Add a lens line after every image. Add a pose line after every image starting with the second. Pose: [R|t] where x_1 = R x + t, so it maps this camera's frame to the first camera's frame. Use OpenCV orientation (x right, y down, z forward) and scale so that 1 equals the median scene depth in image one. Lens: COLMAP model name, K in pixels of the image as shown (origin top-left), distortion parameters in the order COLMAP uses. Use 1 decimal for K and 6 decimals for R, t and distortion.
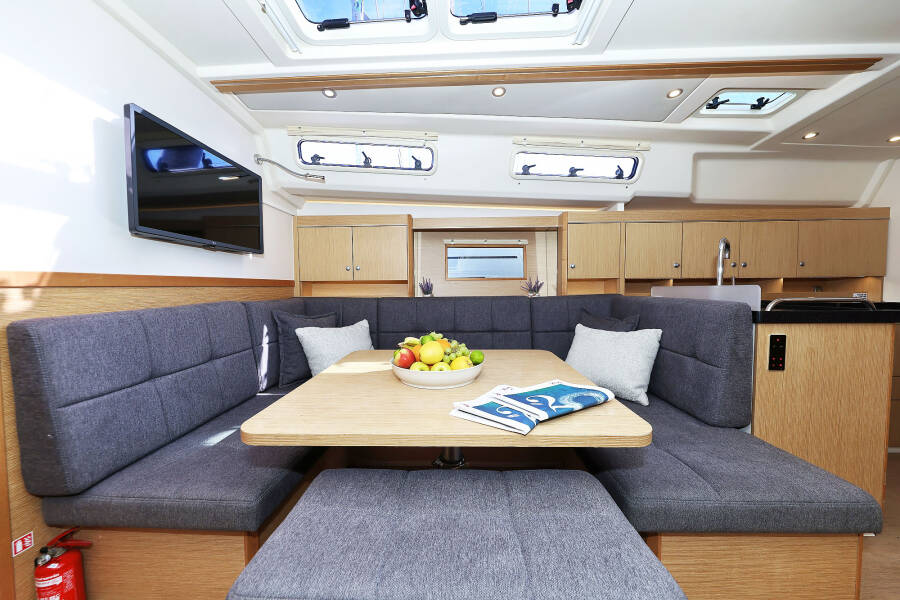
lens RADIAL K [[301.9, 0, 450.0], [0, 301.9, 300.0], [0, 0, 1]] dist [-0.000475, -0.000005]
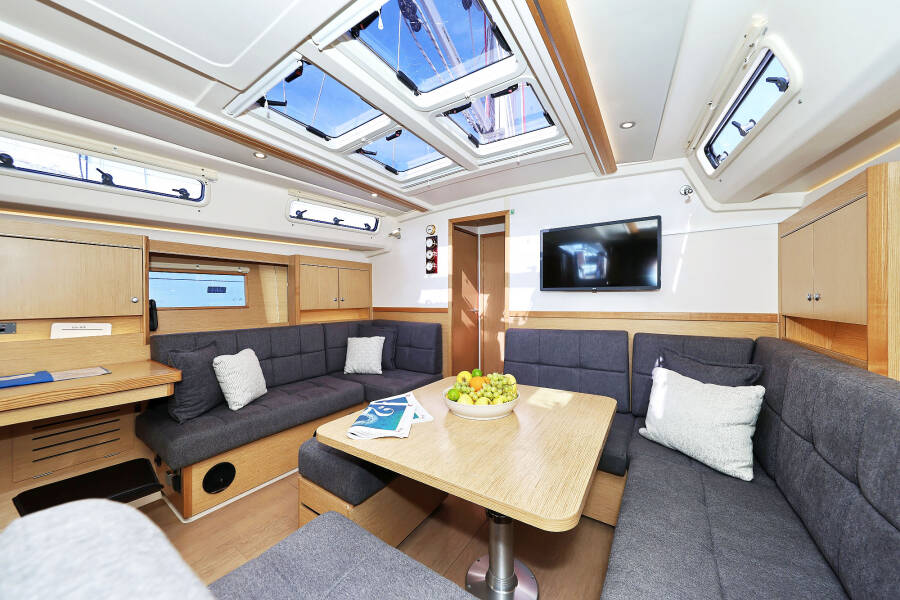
lens RADIAL K [[314.9, 0, 444.5], [0, 314.9, 287.3], [0, 0, 1]] dist [0.000067, -0.000046]
pose [[-0.530901, -0.026692, -0.847013, 0.598258], [-0.029329, 0.999484, -0.013114, -0.107737], [0.846926, 0.017880, -0.531410, 0.839655]]
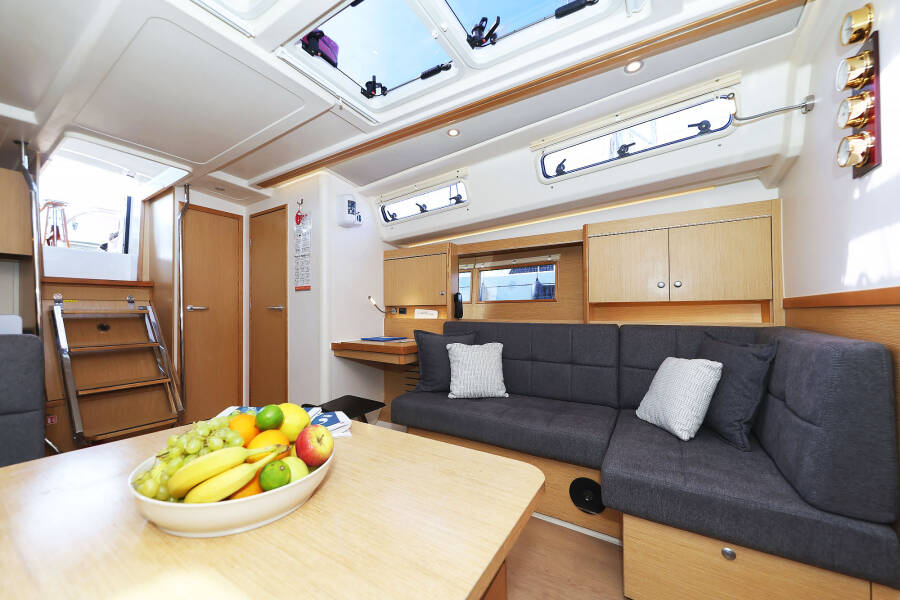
lens RADIAL K [[346.5, 0, 439.5], [0, 346.5, 301.7], [0, 0, 1]] dist [-0.000095, -0.000064]
pose [[-0.845250, 0.022910, 0.533880, -0.369082], [0.031006, 0.999500, 0.006200, -0.035649], [-0.533471, 0.021794, -0.845538, 0.711659]]
